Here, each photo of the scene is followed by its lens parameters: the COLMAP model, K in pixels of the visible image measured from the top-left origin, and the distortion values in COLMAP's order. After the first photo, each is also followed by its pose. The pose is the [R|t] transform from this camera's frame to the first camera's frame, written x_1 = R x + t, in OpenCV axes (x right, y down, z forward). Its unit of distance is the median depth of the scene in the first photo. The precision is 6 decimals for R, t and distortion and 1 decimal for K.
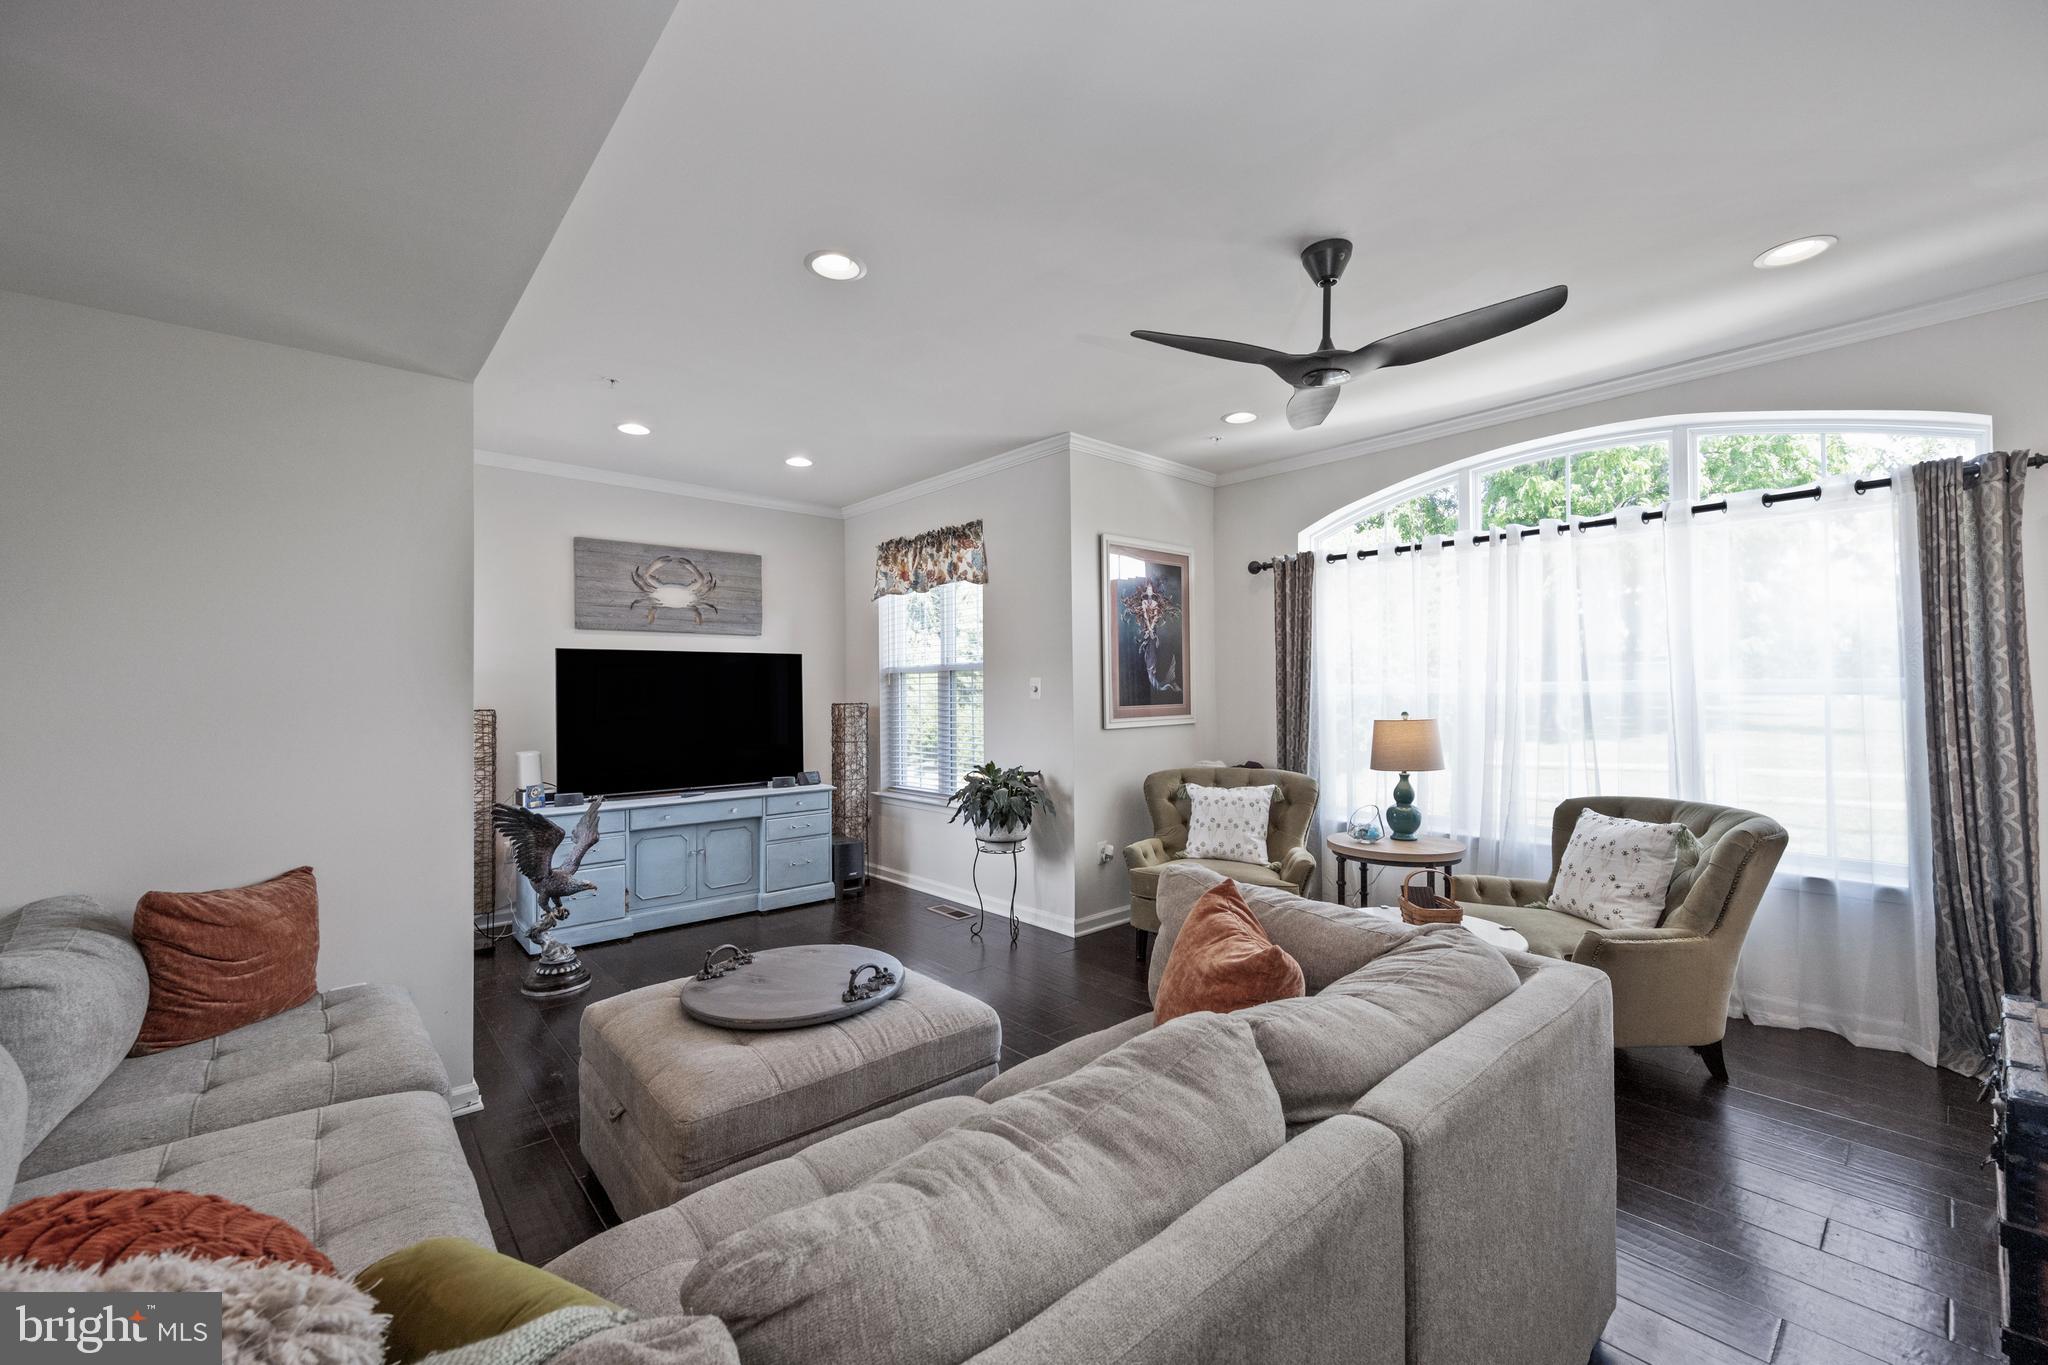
lens RADIAL K [[813.8, 0, 1026.5], [0, 813.8, 680.2], [0, 0, 1]] dist [-0.002761, 0.000121]
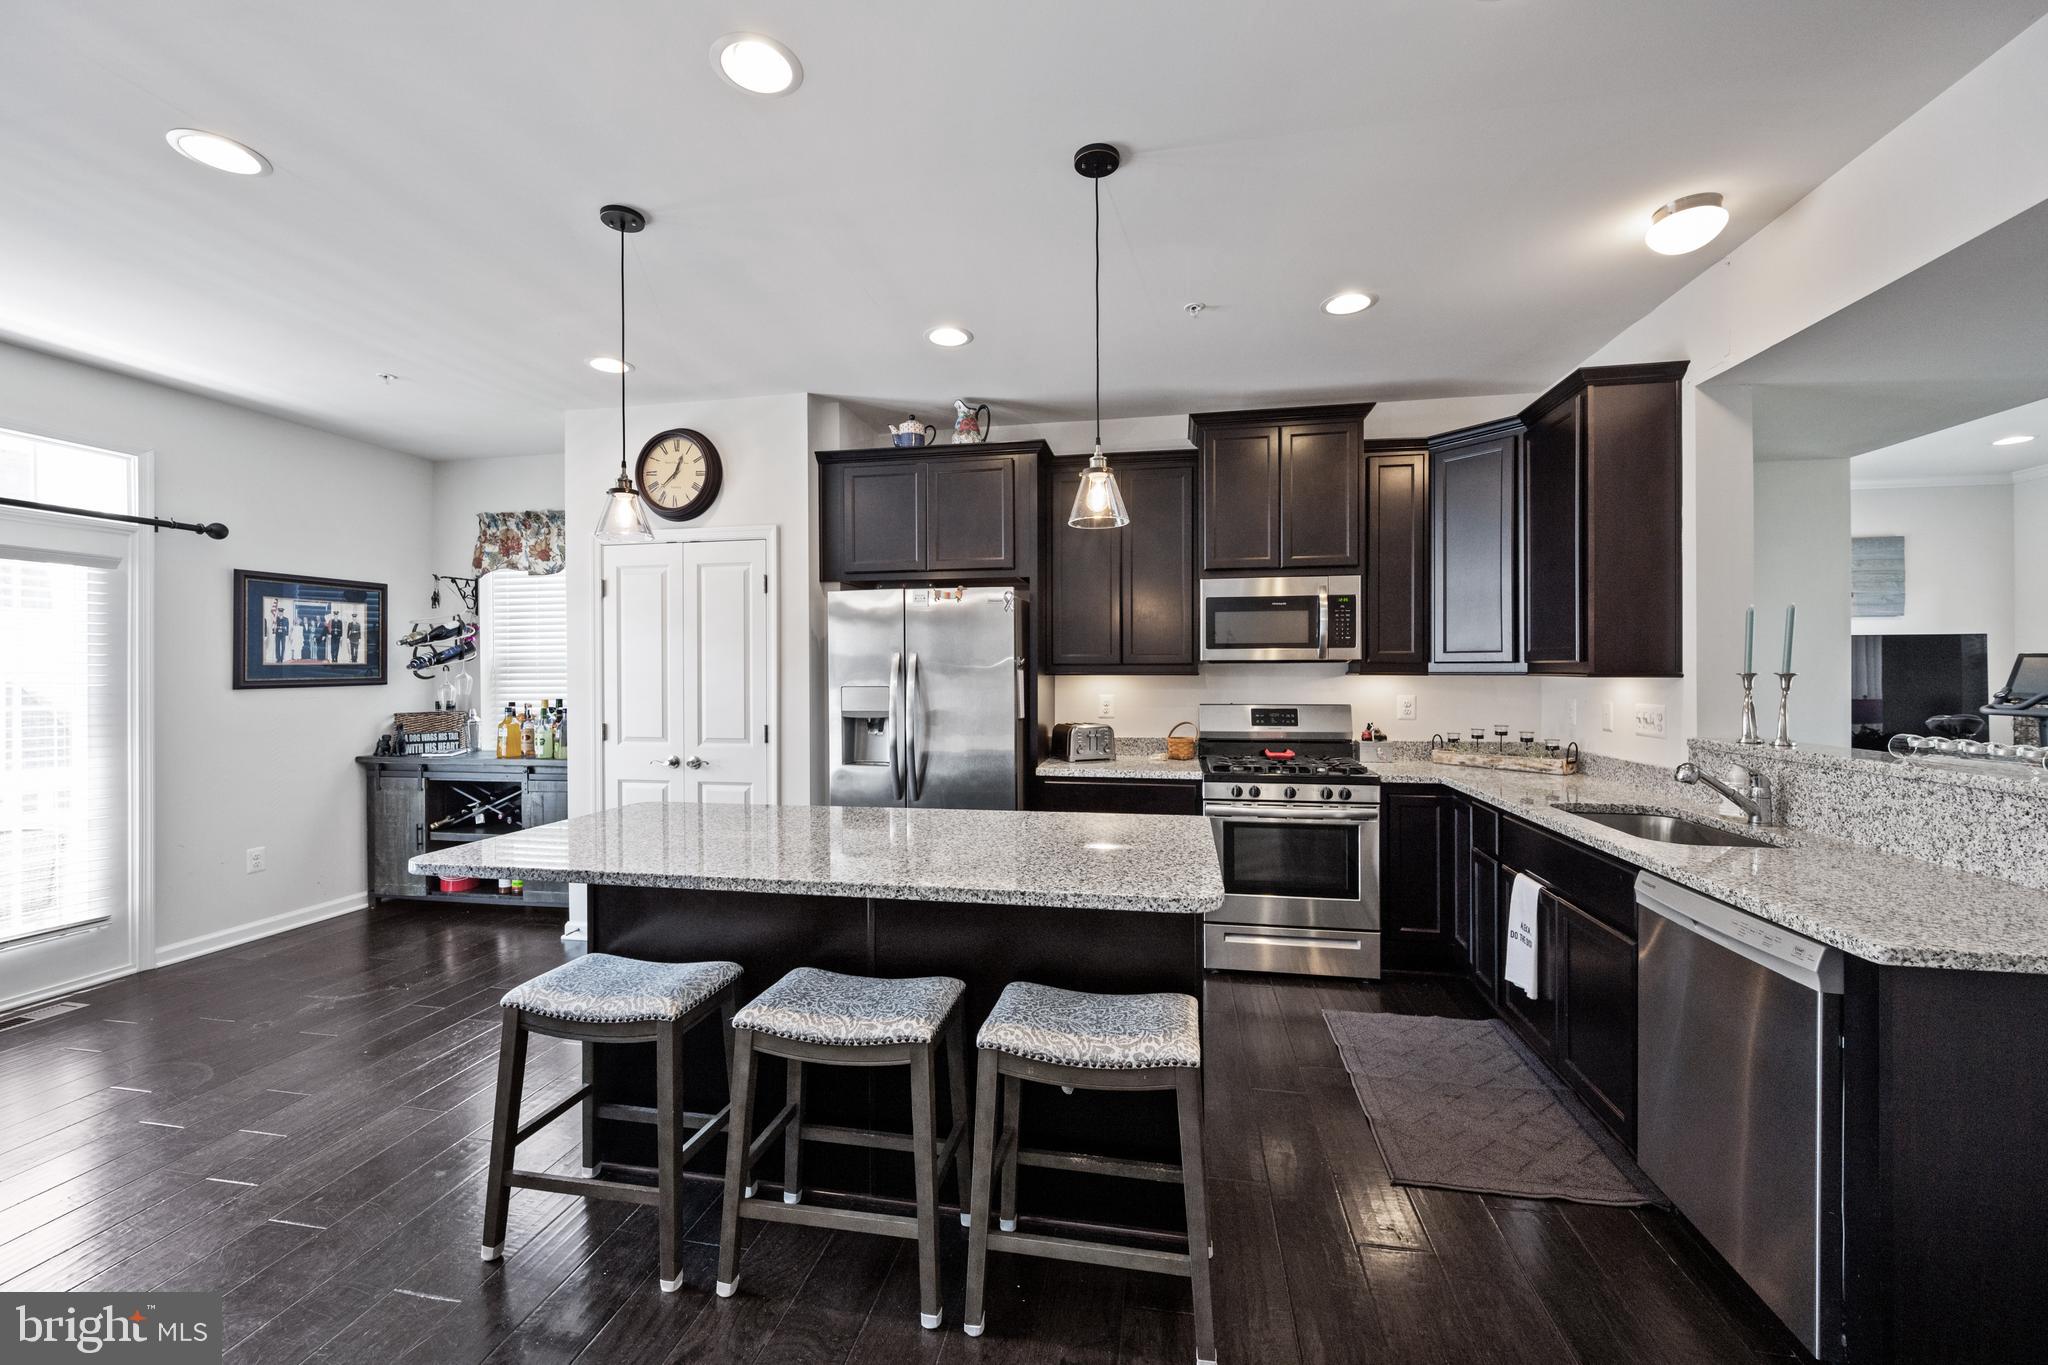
lens RADIAL K [[813.8, 0, 1030.3], [0, 813.8, 667.0], [0, 0, 1]] dist [-0.002761, 0.000121]
pose [[0.627156, 0.000921, -0.778893, -0.288184], [0.010259, 0.999903, 0.009443, -0.015718], [0.778826, -0.013913, 0.627086, -0.608547]]
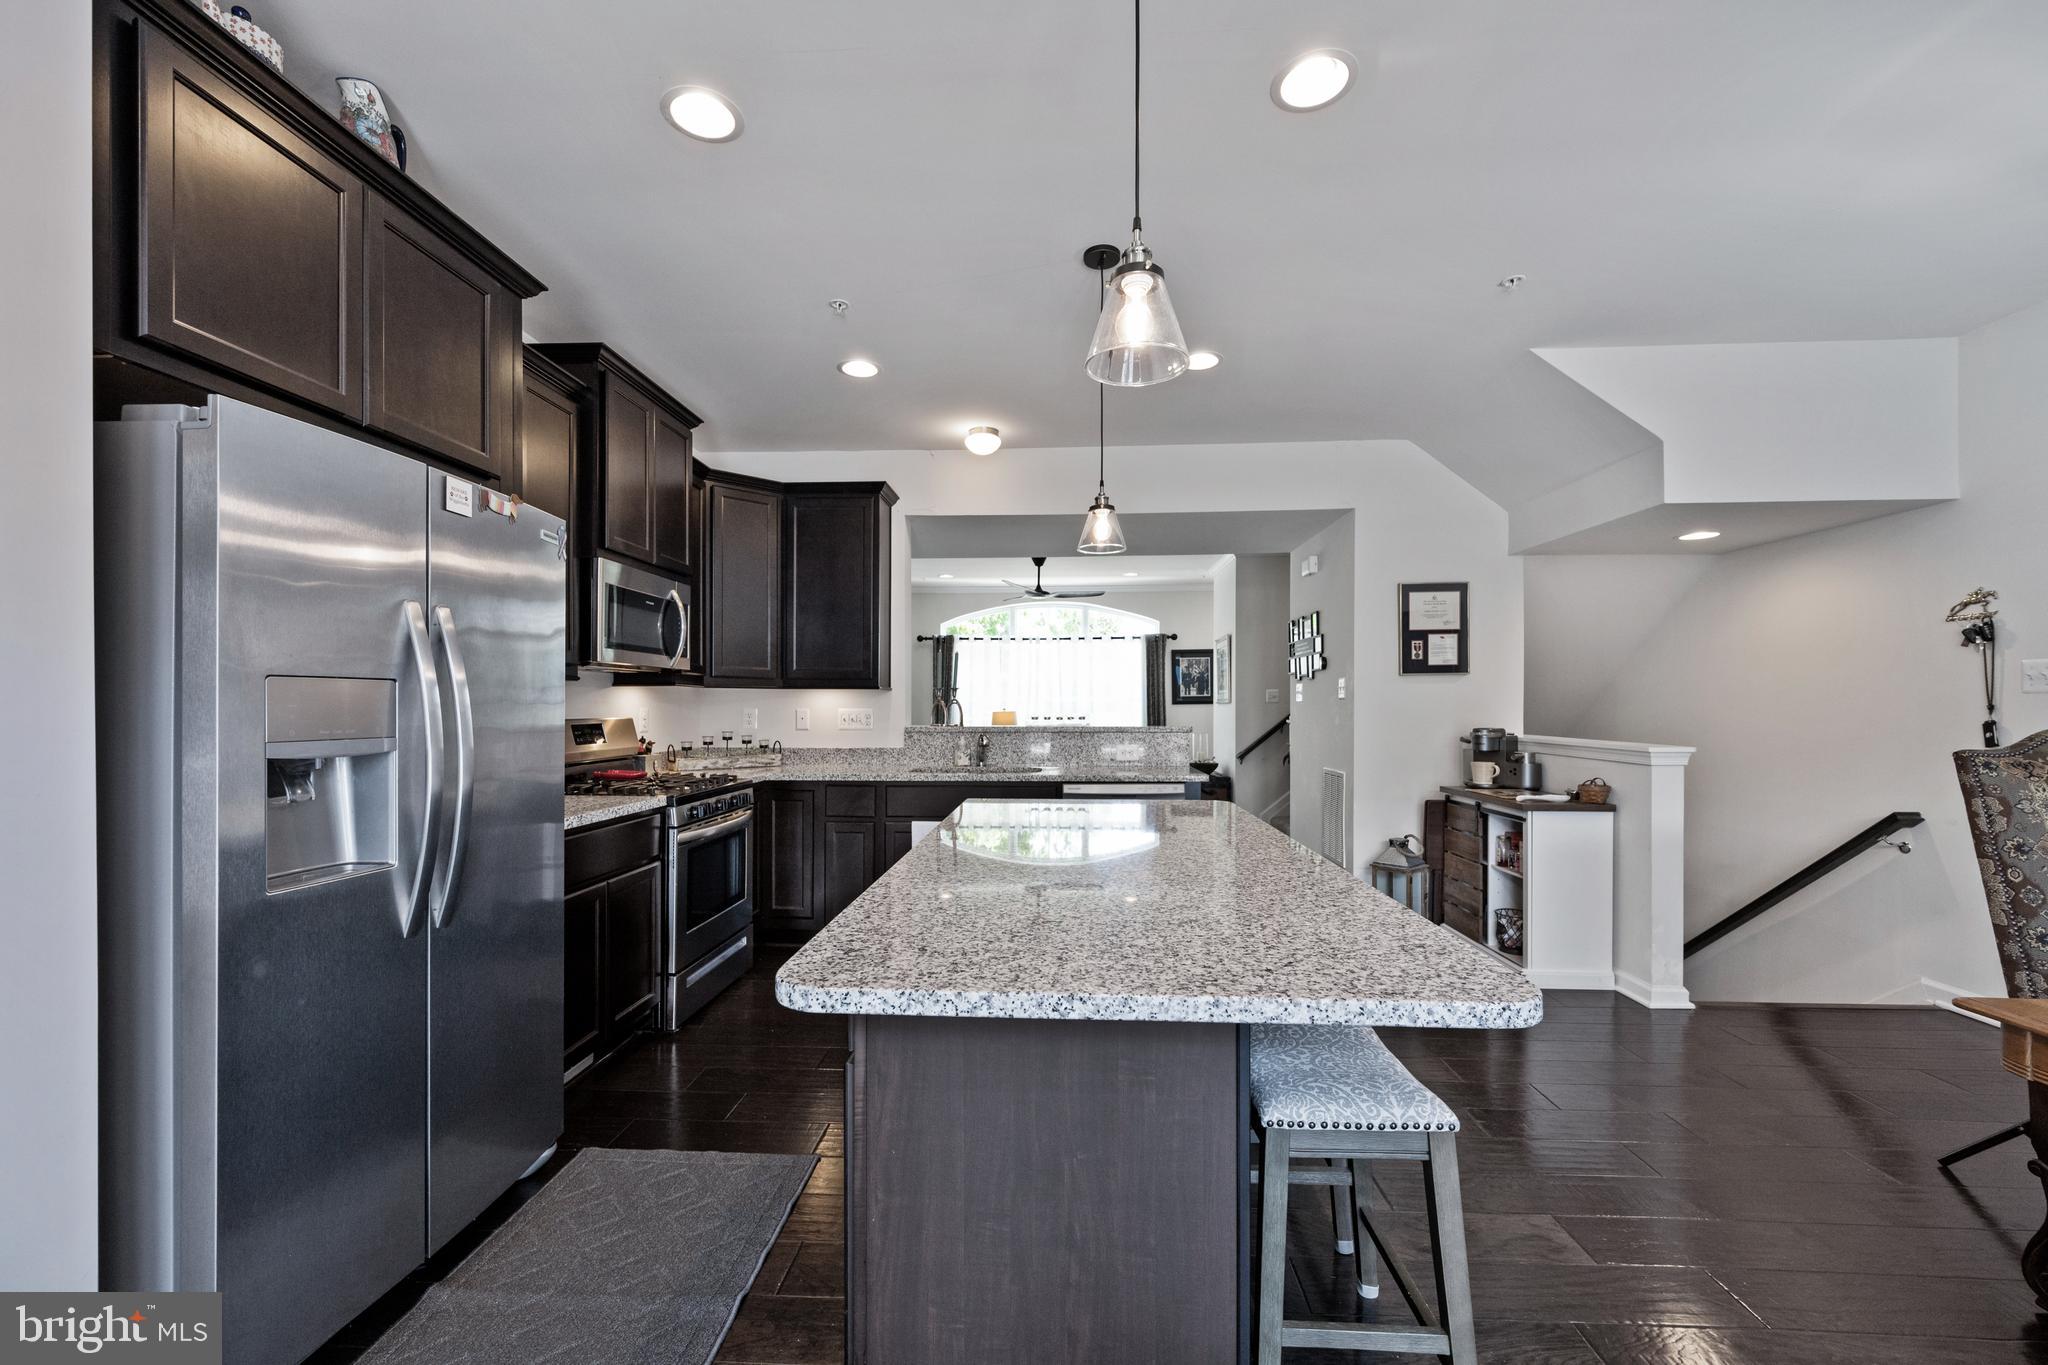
lens RADIAL K [[813.8, 0, 1018.7], [0, 813.8, 706.7], [0, 0, 1]] dist [-0.002761, 0.000121]
pose [[0.699628, 0.005943, 0.714482, -1.098134], [-0.013985, 0.999888, 0.005378, 0.016930], [-0.714370, -0.013755, 0.699633, -0.645223]]
